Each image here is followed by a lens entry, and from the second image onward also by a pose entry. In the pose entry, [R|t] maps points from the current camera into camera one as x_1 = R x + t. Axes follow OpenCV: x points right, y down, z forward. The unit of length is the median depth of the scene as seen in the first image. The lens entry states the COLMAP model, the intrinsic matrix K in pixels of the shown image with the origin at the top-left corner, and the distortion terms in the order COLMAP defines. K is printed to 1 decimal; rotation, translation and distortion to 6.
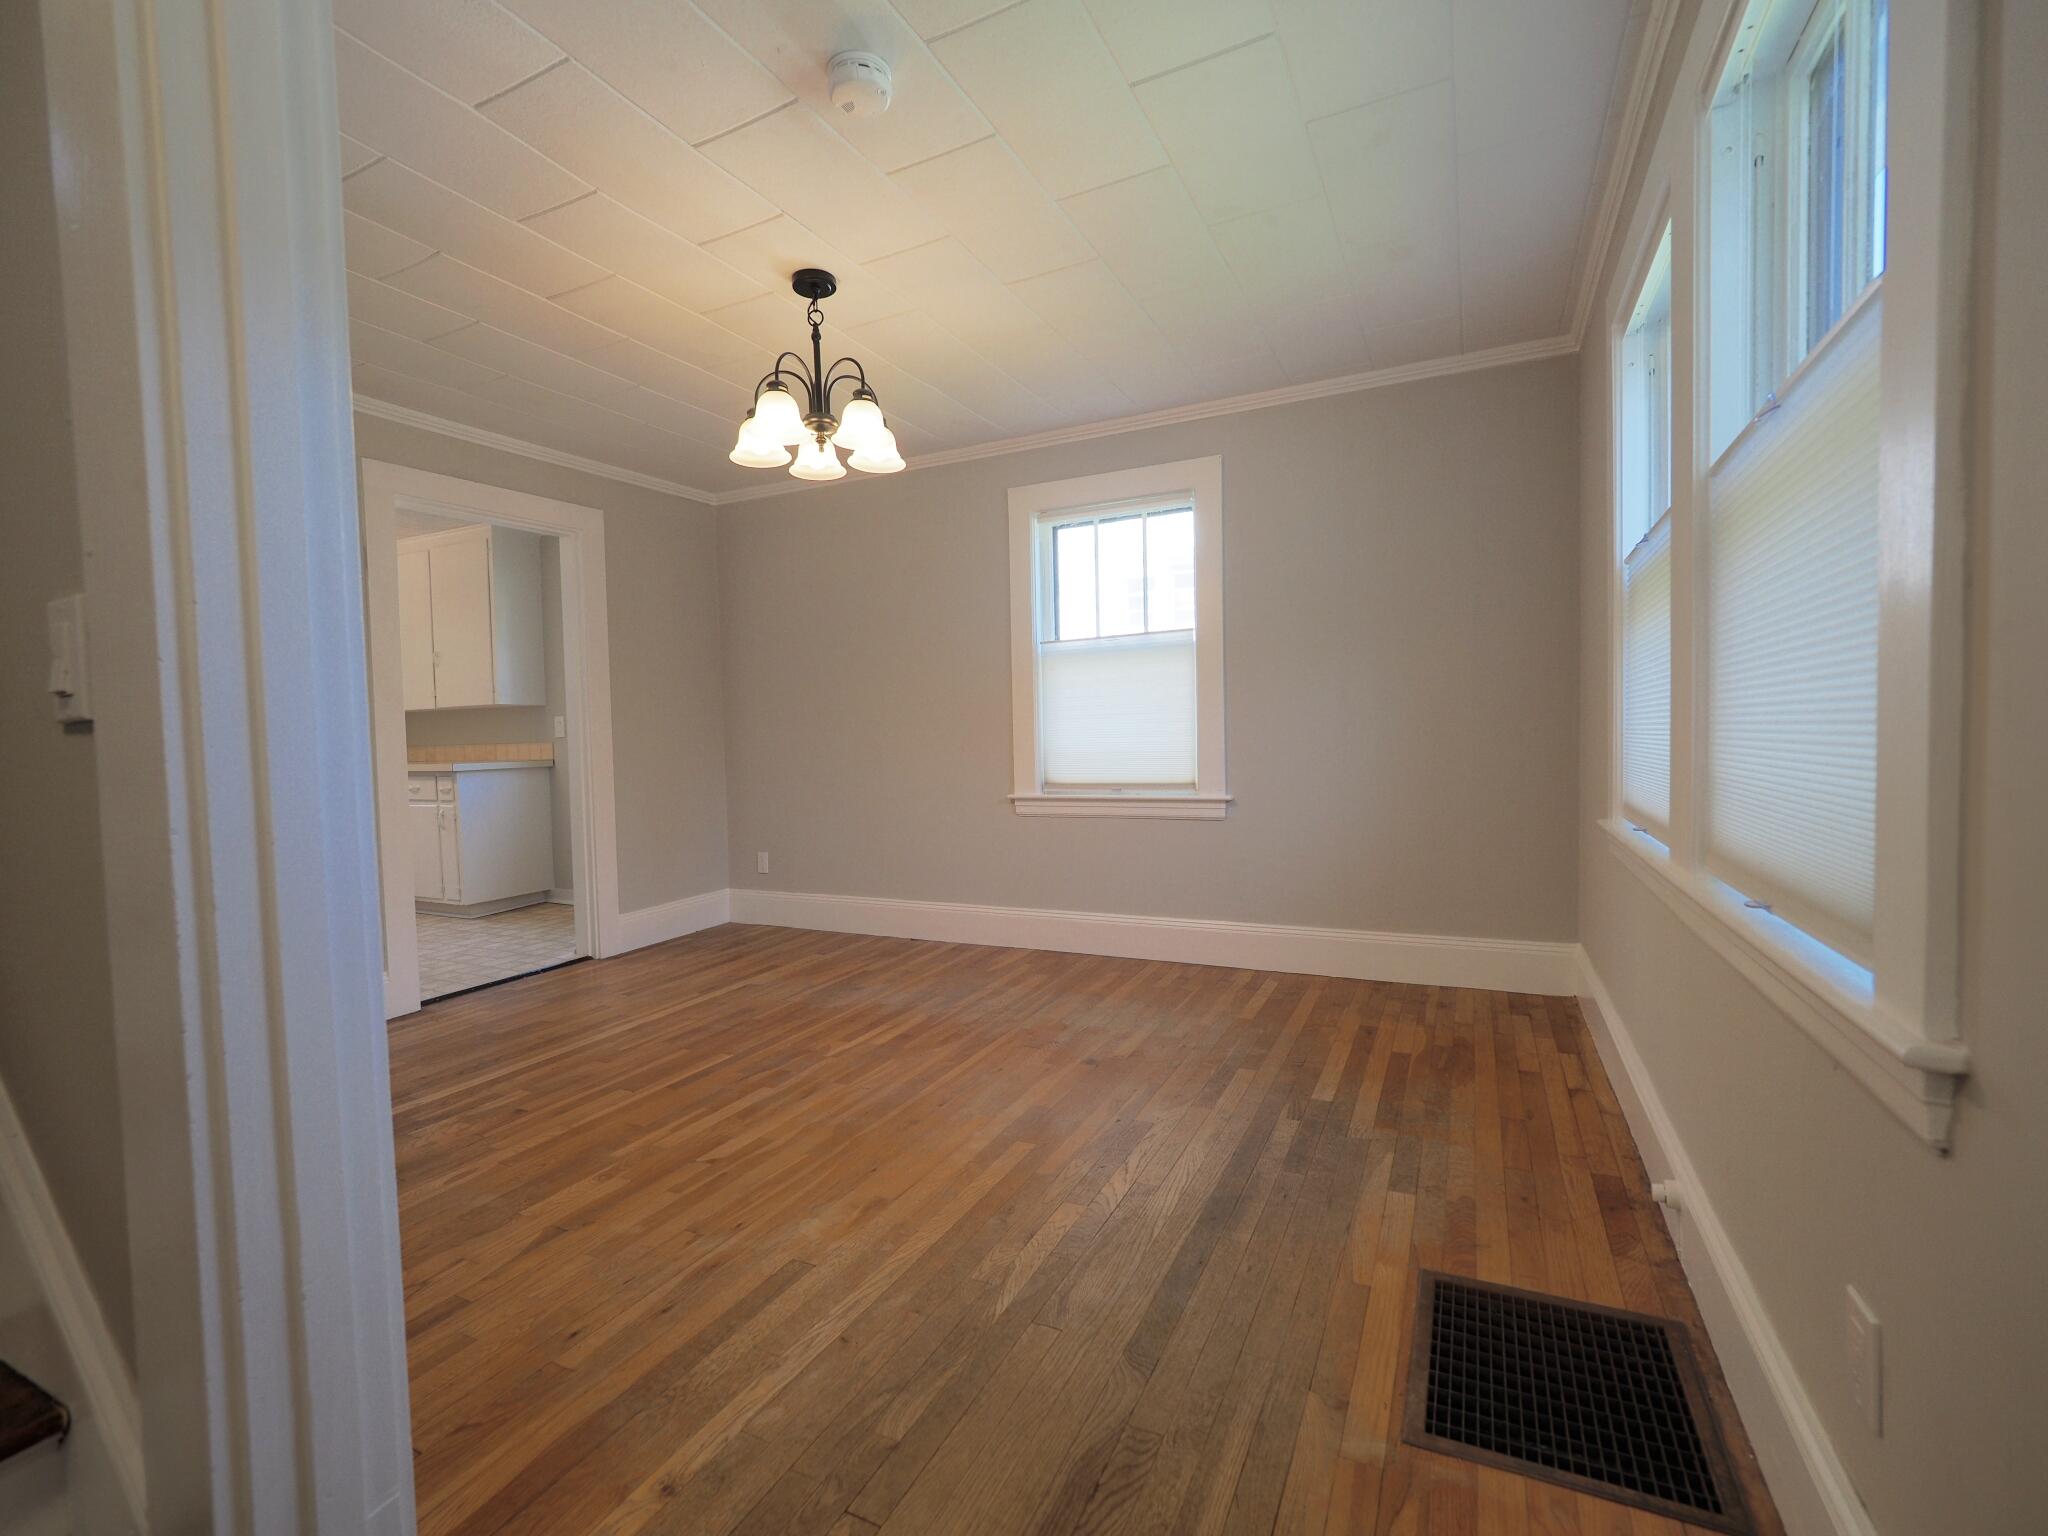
lens RADIAL K [[900.9, 0, 1031.3], [0, 900.9, 774.1], [0, 0, 1]] dist [-0.001461, -0.000051]
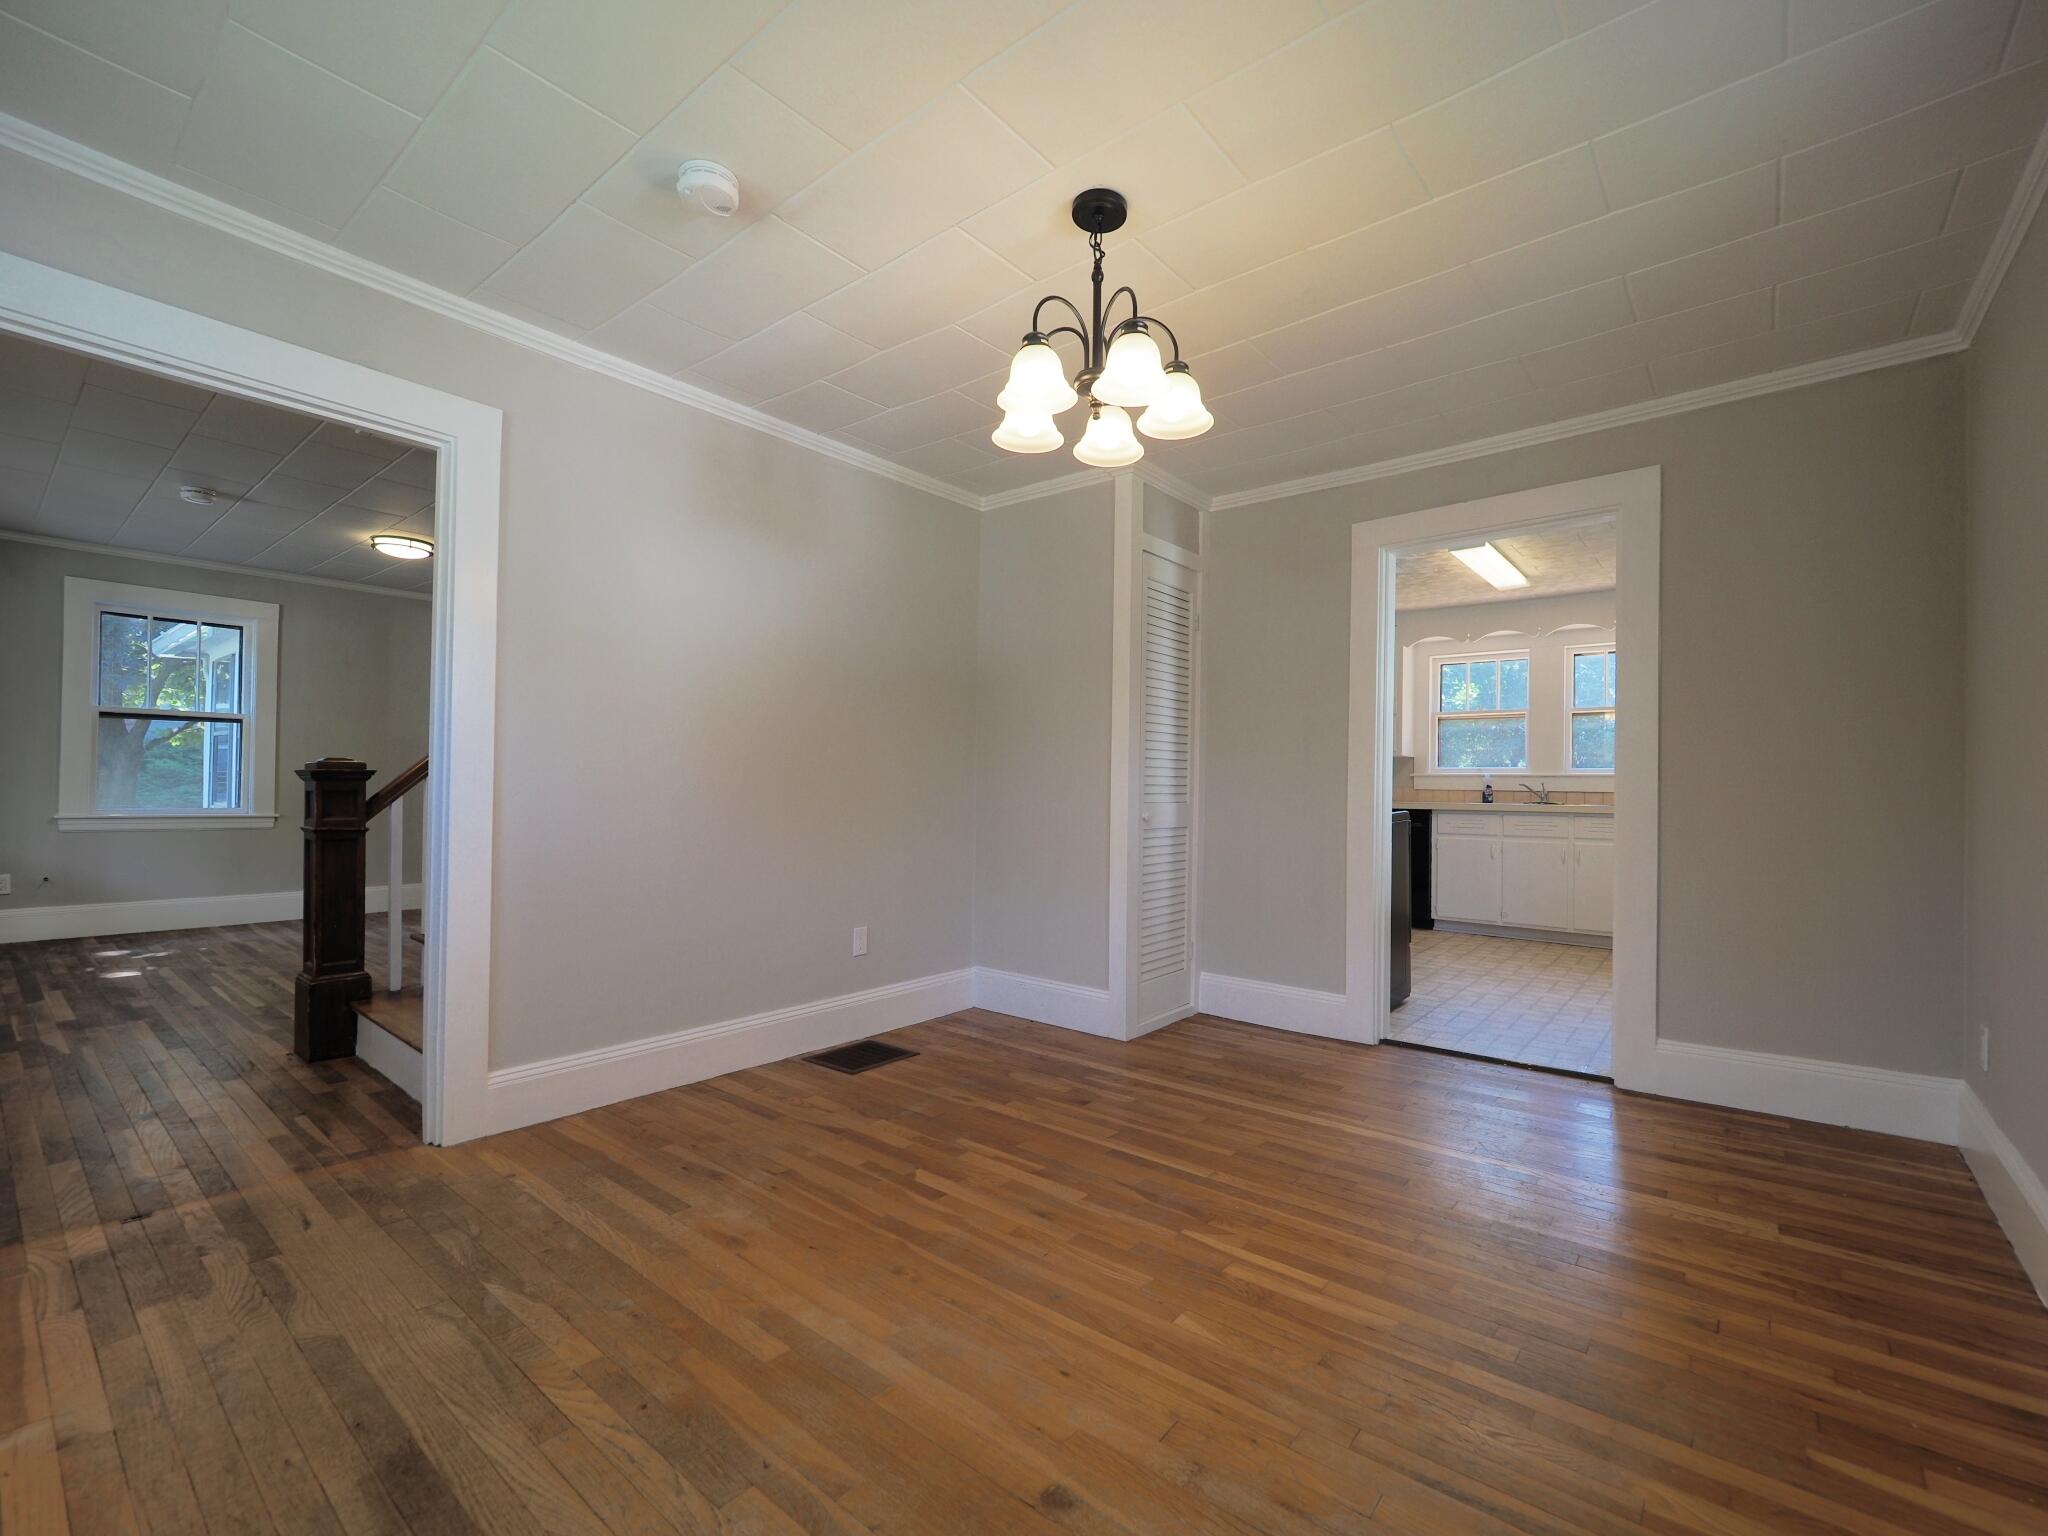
lens RADIAL K [[900.9, 0, 1031.3], [0, 900.9, 774.1], [0, 0, 1]] dist [-0.001461, -0.000051]
pose [[-0.229888, 0.008563, -0.973179, 0.565228], [-0.050148, 0.998529, 0.020632, -0.064833], [0.971924, 0.053546, -0.229120, 1.183822]]
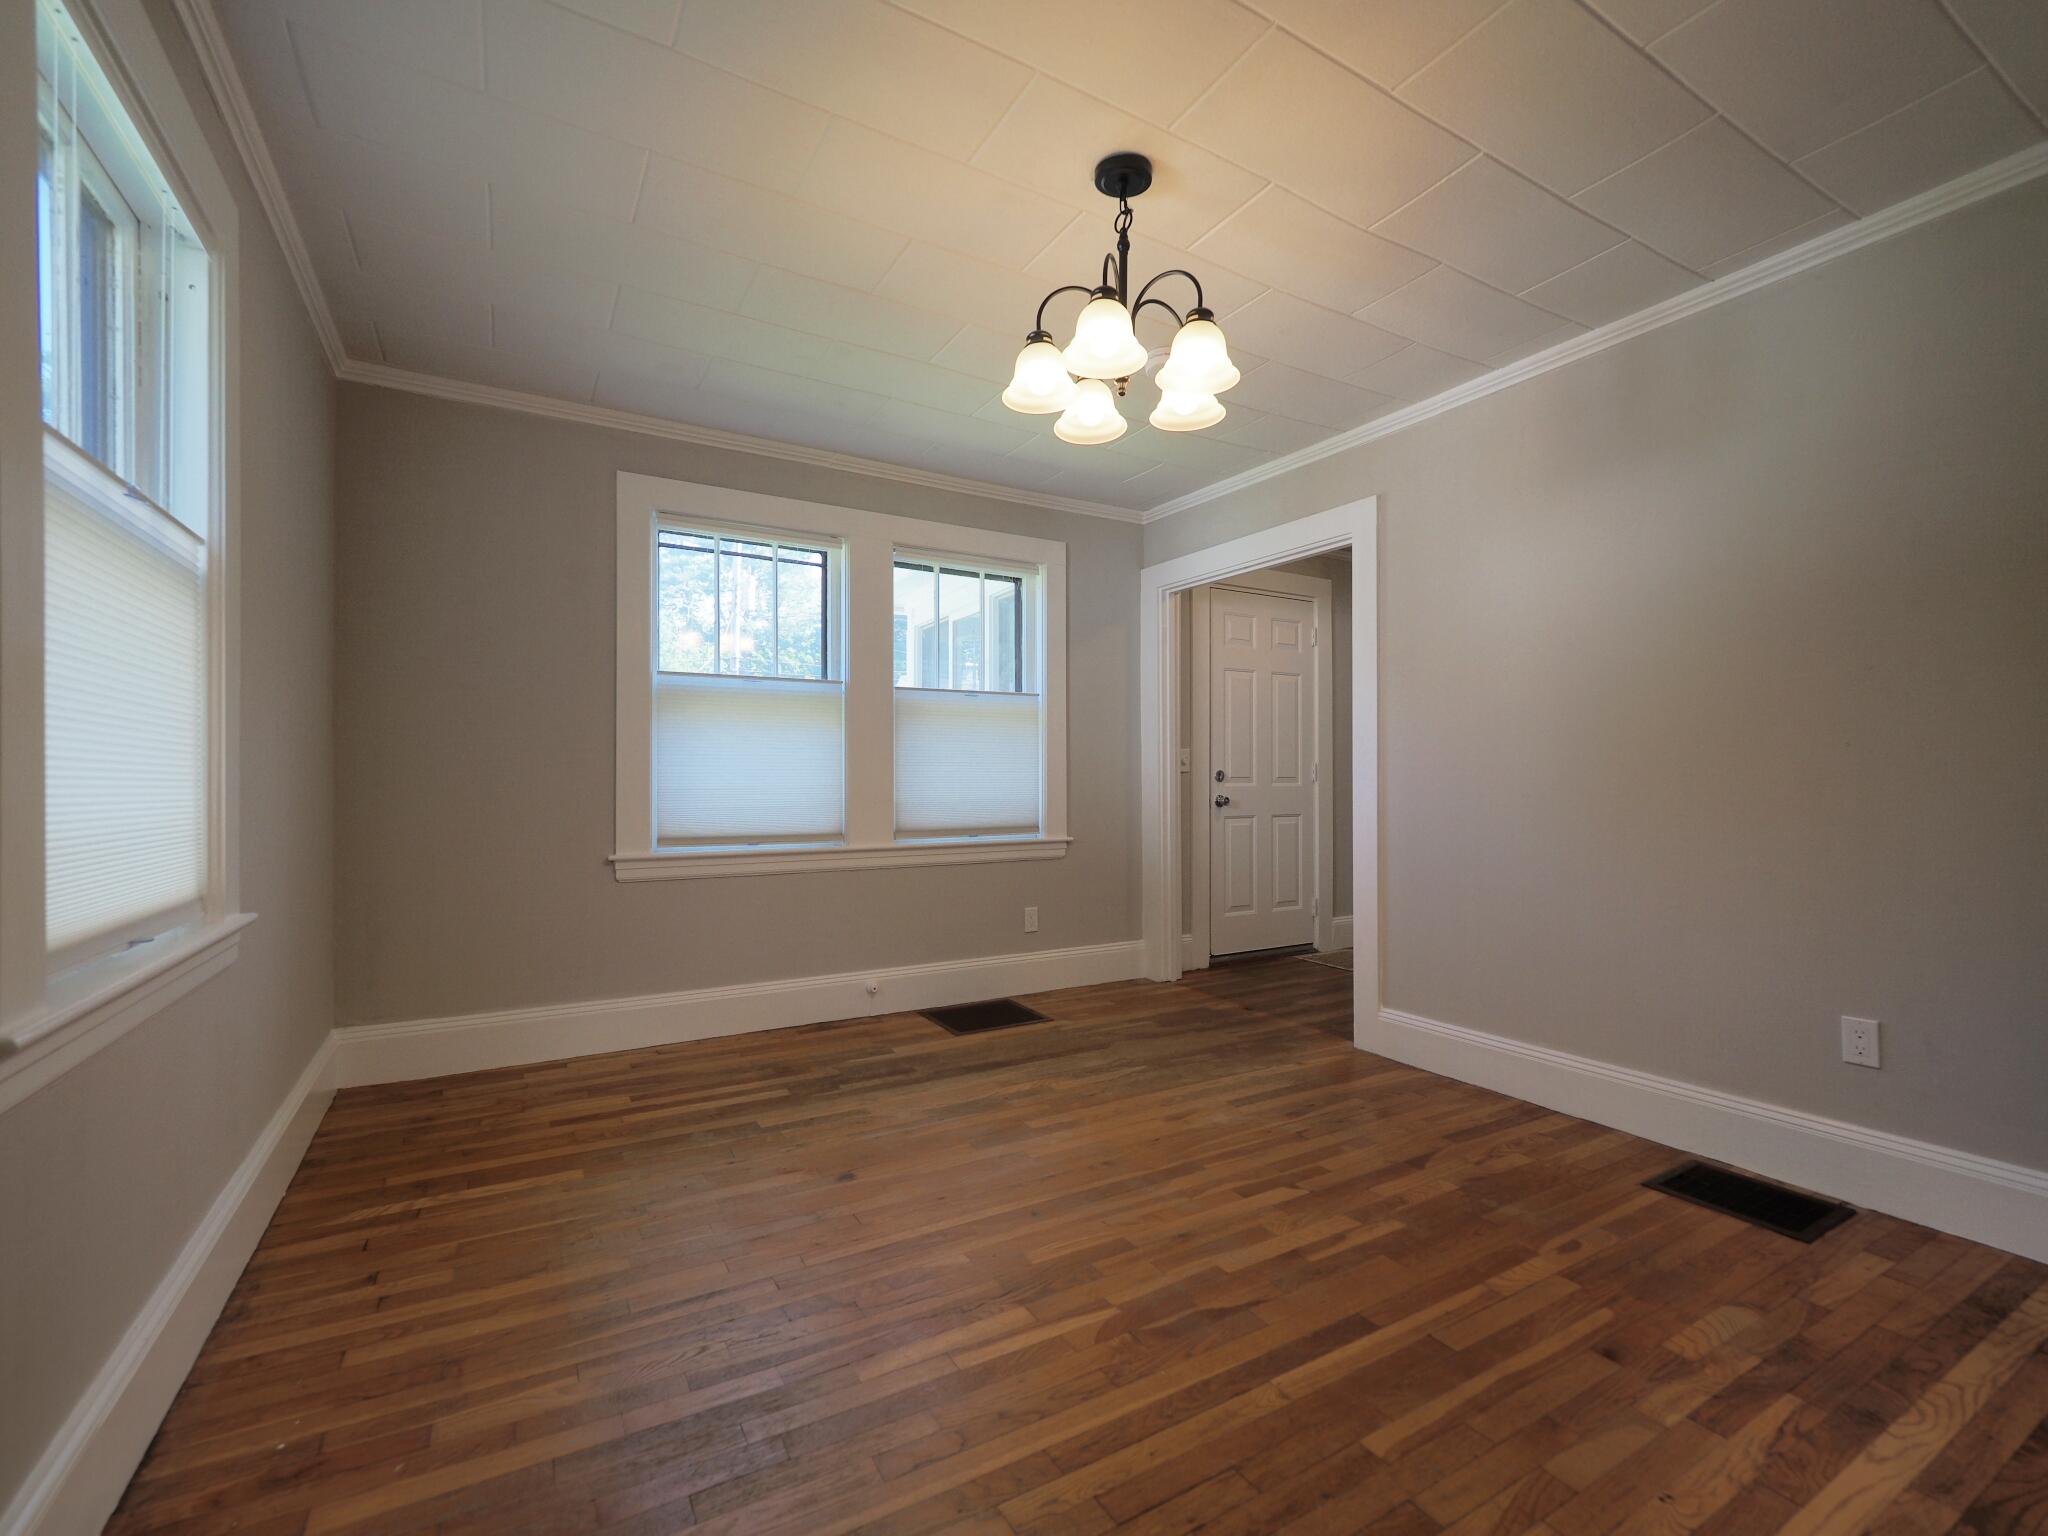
lens RADIAL K [[900.9, 0, 1031.3], [0, 900.9, 774.1], [0, 0, 1]] dist [-0.001461, -0.000051]
pose [[-0.832192, 0.031301, 0.553603, -0.599457], [0.045339, 0.998903, 0.011676, -0.055030], [-0.552631, 0.034817, -0.832699, 1.743092]]
